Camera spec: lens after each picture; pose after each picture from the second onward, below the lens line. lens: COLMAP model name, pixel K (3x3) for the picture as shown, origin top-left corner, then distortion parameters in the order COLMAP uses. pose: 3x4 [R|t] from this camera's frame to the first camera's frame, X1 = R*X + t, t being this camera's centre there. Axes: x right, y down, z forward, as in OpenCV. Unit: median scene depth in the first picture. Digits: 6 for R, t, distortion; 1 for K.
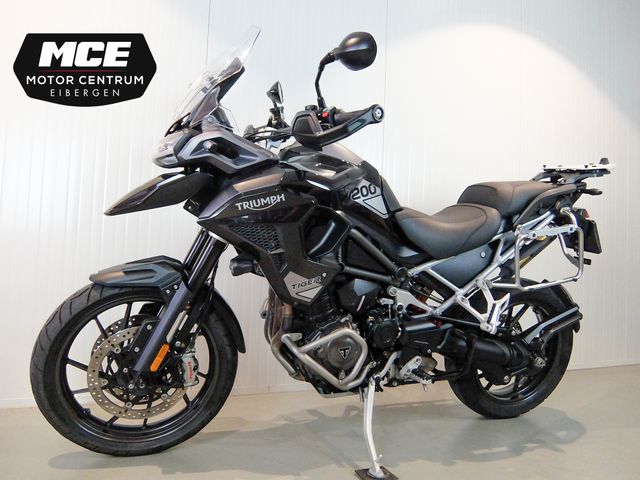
lens RADIAL K [[476.5, 0, 320.5], [0, 476.5, 251.1], [0, 0, 1]] dist [-0.023366, 0.001011]
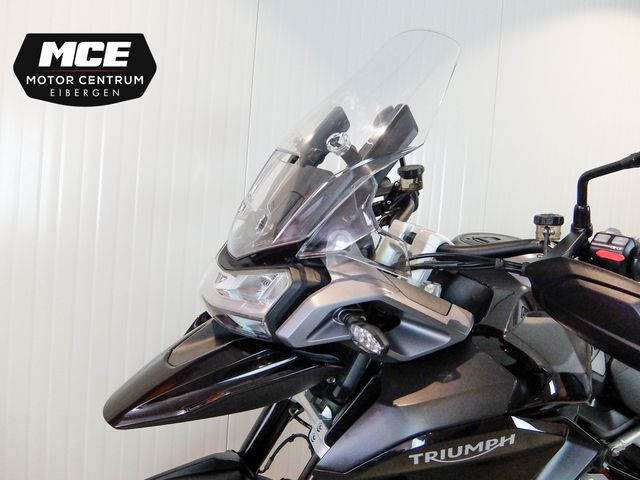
lens RADIAL K [[476.5, 0, 320.5], [0, 476.5, 251.1], [0, 0, 1]] dist [-0.023366, 0.001011]
pose [[0.998890, 0.025951, 0.039303, -0.233878], [-0.028860, 0.996739, 0.075358, -0.264618], [-0.037219, -0.076408, 0.996382, 0.473866]]
